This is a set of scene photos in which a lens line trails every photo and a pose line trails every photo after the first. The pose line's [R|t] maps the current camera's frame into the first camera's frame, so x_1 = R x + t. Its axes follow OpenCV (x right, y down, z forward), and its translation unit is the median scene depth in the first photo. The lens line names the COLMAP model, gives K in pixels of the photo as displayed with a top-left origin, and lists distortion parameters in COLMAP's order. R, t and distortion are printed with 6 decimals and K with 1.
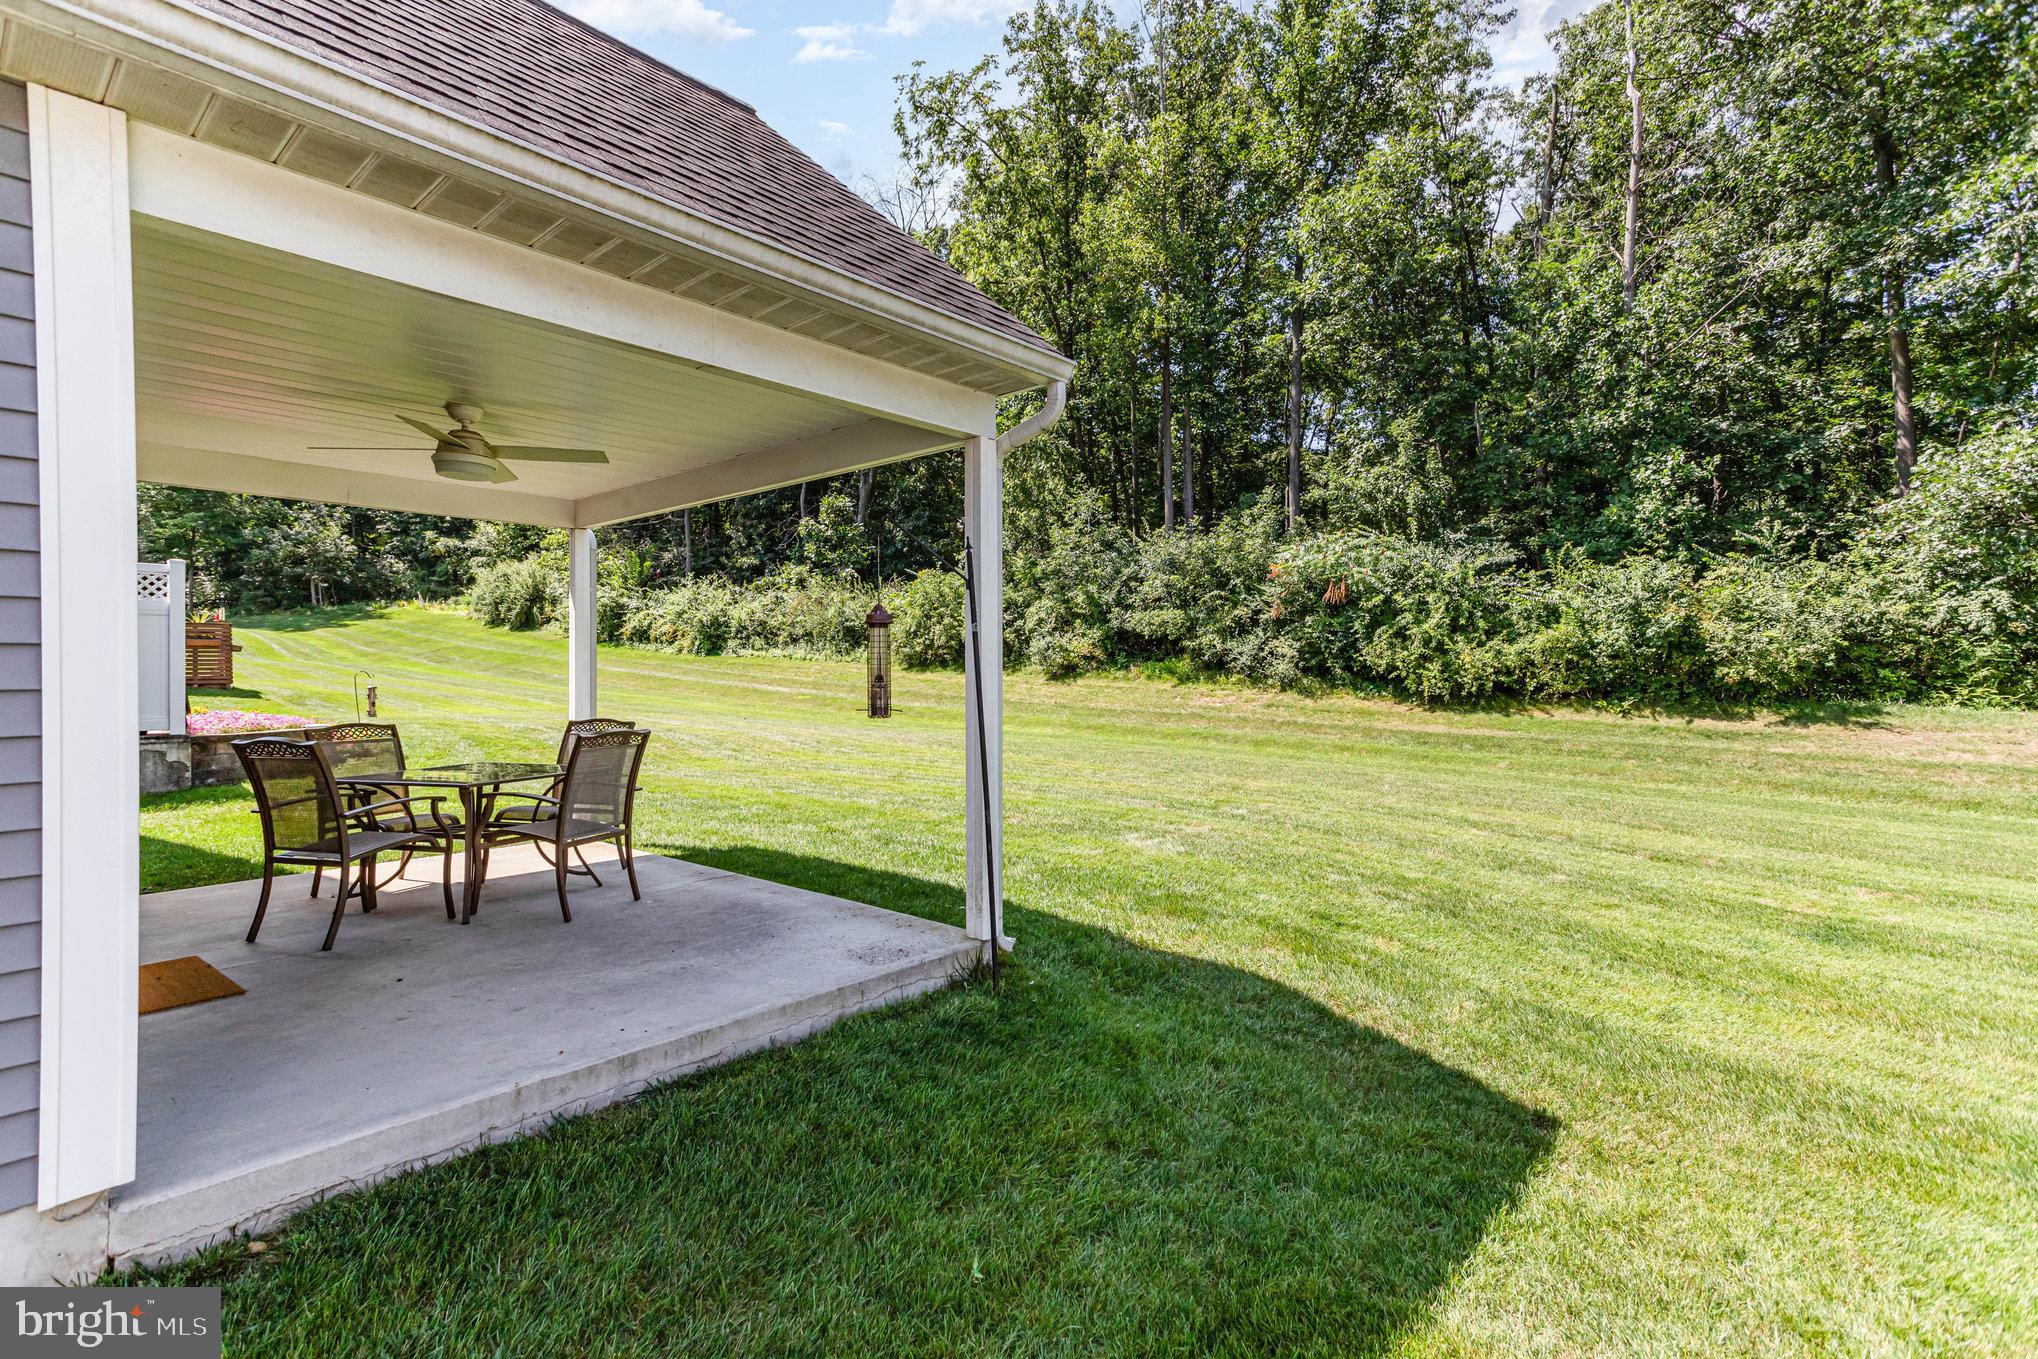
lens RADIAL K [[940.6, 0, 959.8], [0, 940.6, 677.2], [0, 0, 1]] dist [0.001014, 0.000255]
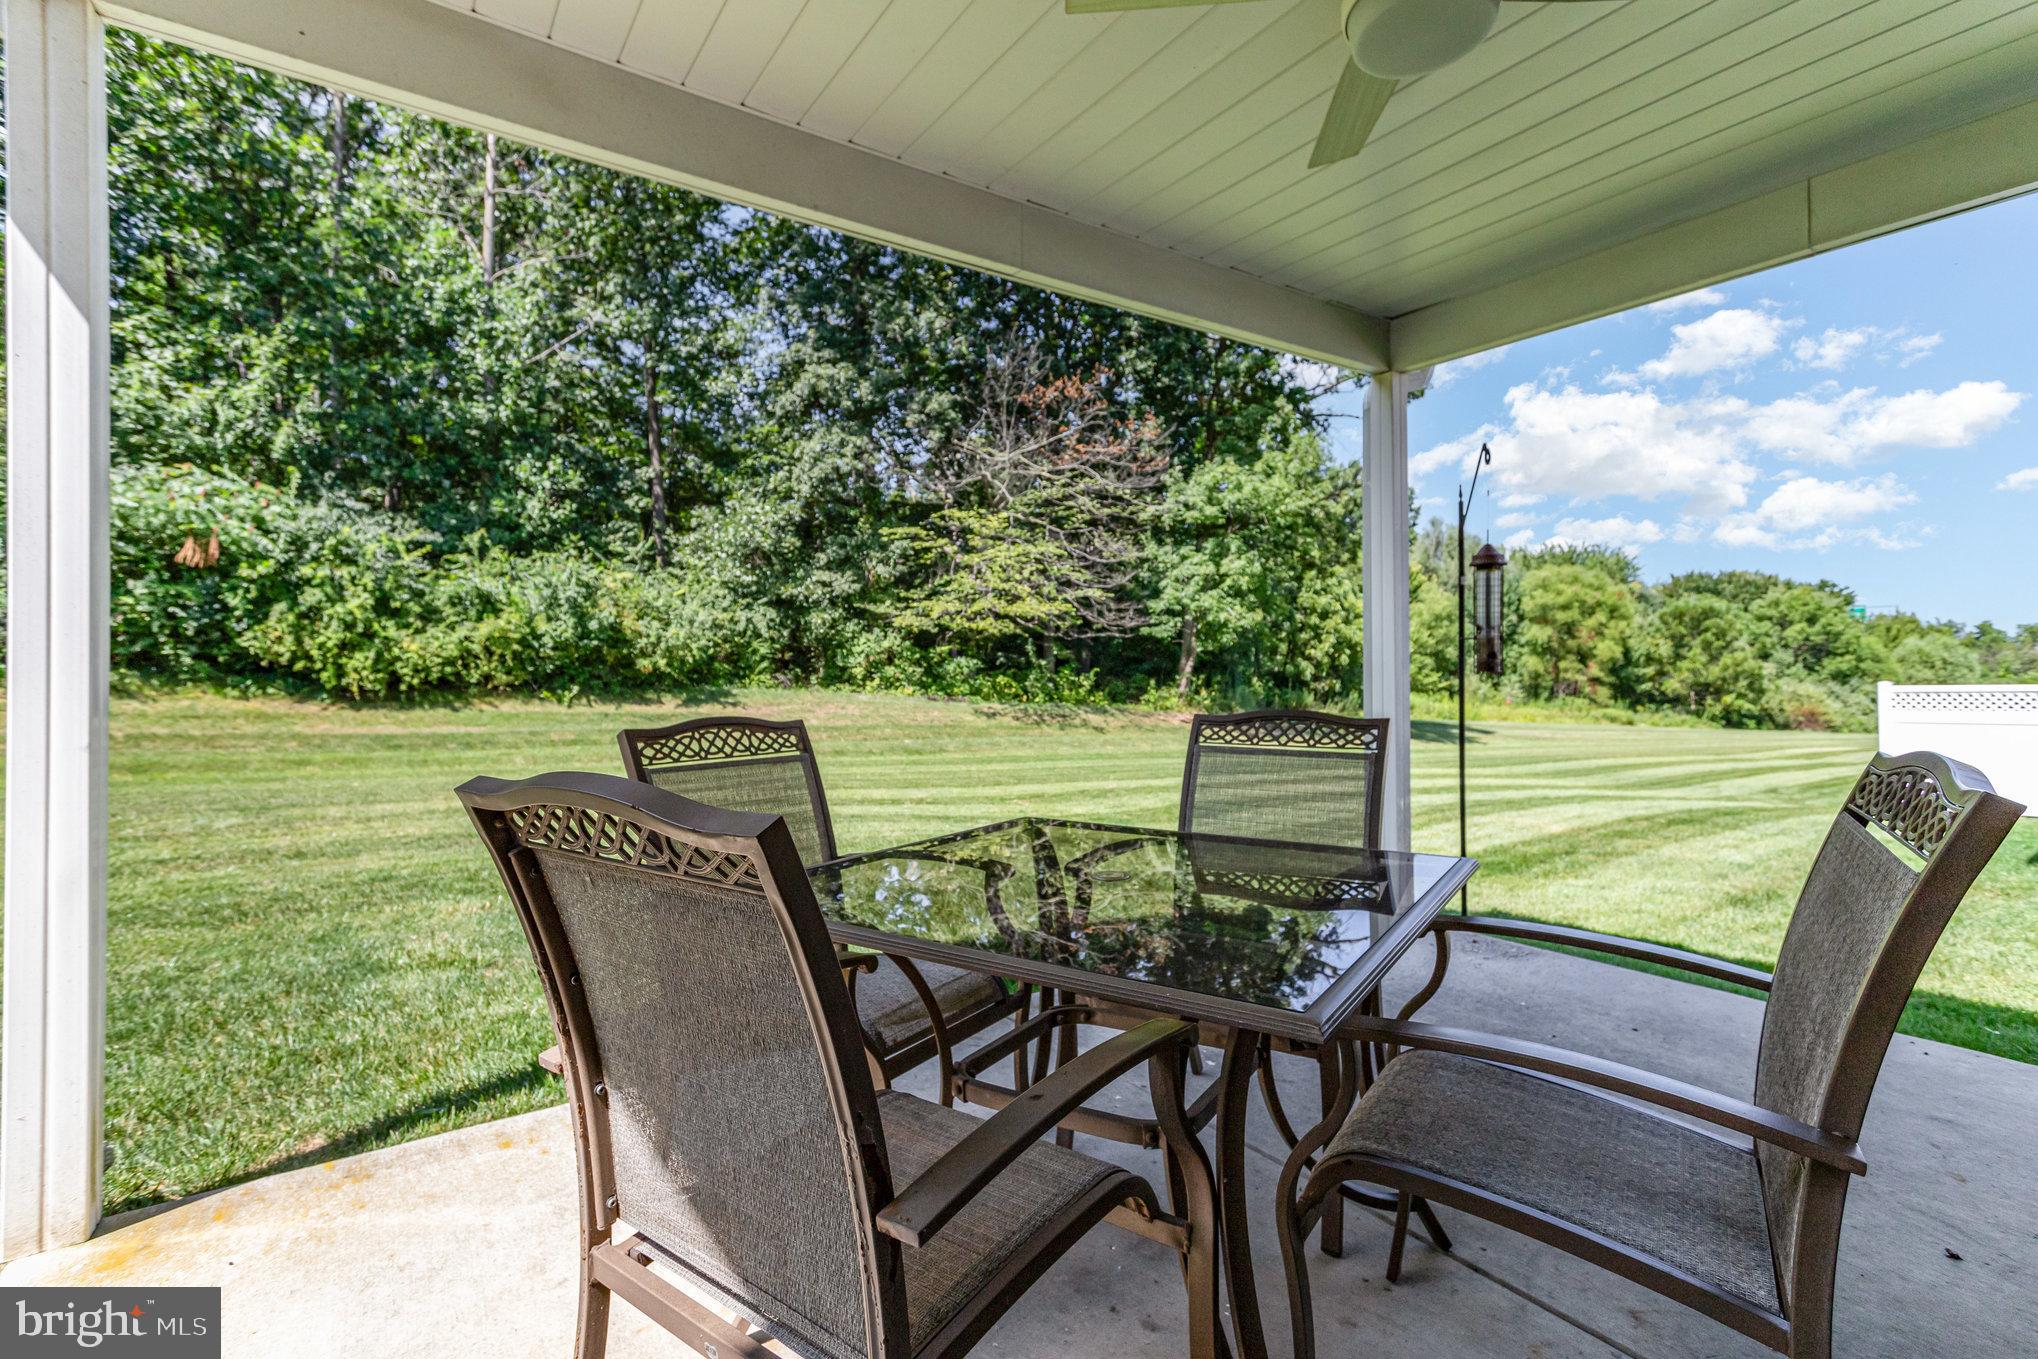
lens RADIAL K [[965.1, 0, 1023.1], [0, 965.1, 664.1], [0, 0, 1]] dist [0.023844, 0.000110]
pose [[0.218723, 0.005505, 0.975771, -0.194259], [0.007813, 0.999942, -0.007393, 0.006264], [-0.975756, 0.009241, 0.218668, 0.224628]]
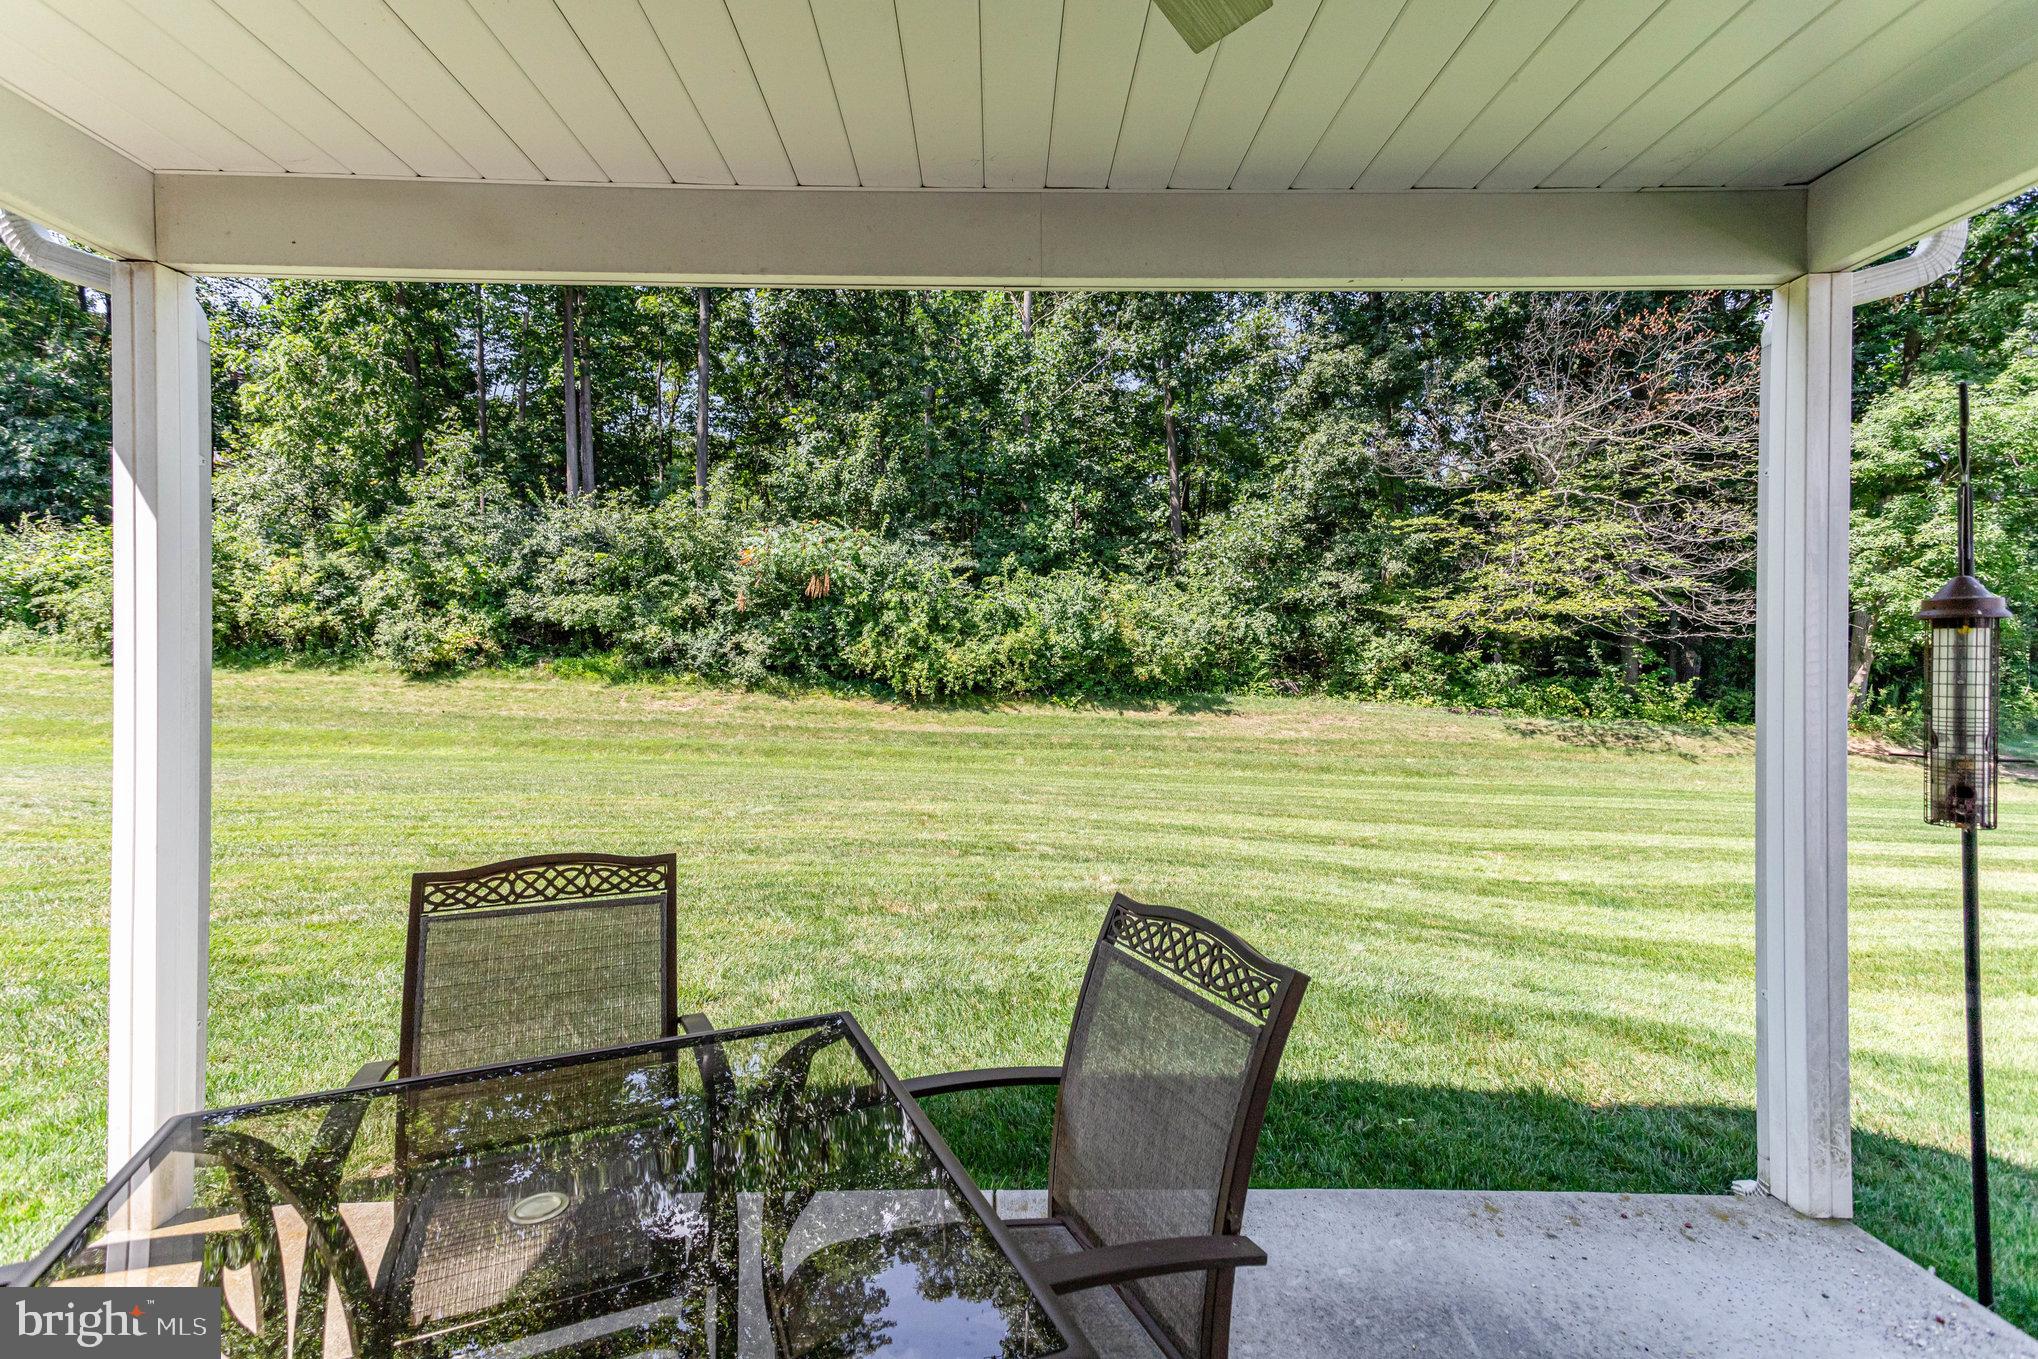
lens RADIAL K [[967.7, 0, 1005.5], [0, 967.7, 667.4], [0, 0, 1]] dist [0.017533, -0.000088]
pose [[0.719167, -0.000821, 0.694837, -0.137936], [0.002568, 0.999996, -0.001476, -0.007204], [-0.694832, 0.002846, 0.719166, 0.178436]]
